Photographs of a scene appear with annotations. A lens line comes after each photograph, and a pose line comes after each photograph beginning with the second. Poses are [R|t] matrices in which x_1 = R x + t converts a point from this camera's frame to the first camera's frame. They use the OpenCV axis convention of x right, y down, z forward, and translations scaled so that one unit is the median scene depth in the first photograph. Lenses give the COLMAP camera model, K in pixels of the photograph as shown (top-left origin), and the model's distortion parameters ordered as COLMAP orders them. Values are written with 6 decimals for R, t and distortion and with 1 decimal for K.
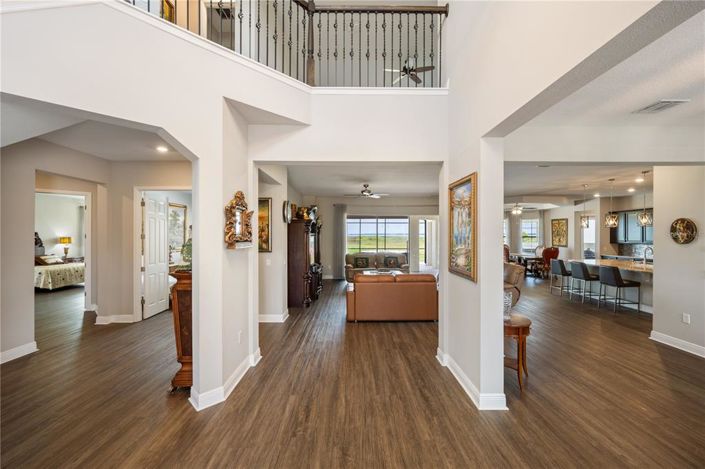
lens RADIAL K [[303.0, 0, 352.9], [0, 303.0, 233.0], [0, 0, 1]] dist [0.000900, 0.000100]
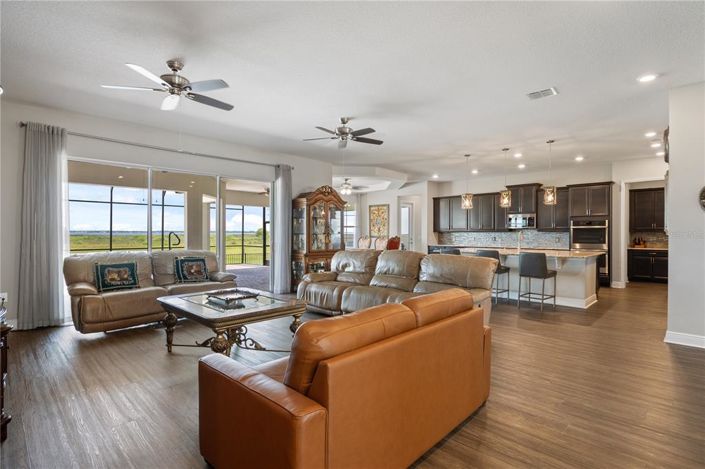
lens RADIAL K [[362.9, 0, 352.9], [0, 362.9, 233.4], [0, 0, 1]] dist [-0.004420, -0.000617]
pose [[0.700529, 0.000624, 0.713624, -0.092425], [-0.003832, 0.999988, 0.002887, 0.035017], [-0.713614, -0.004757, 0.700523, 0.414043]]
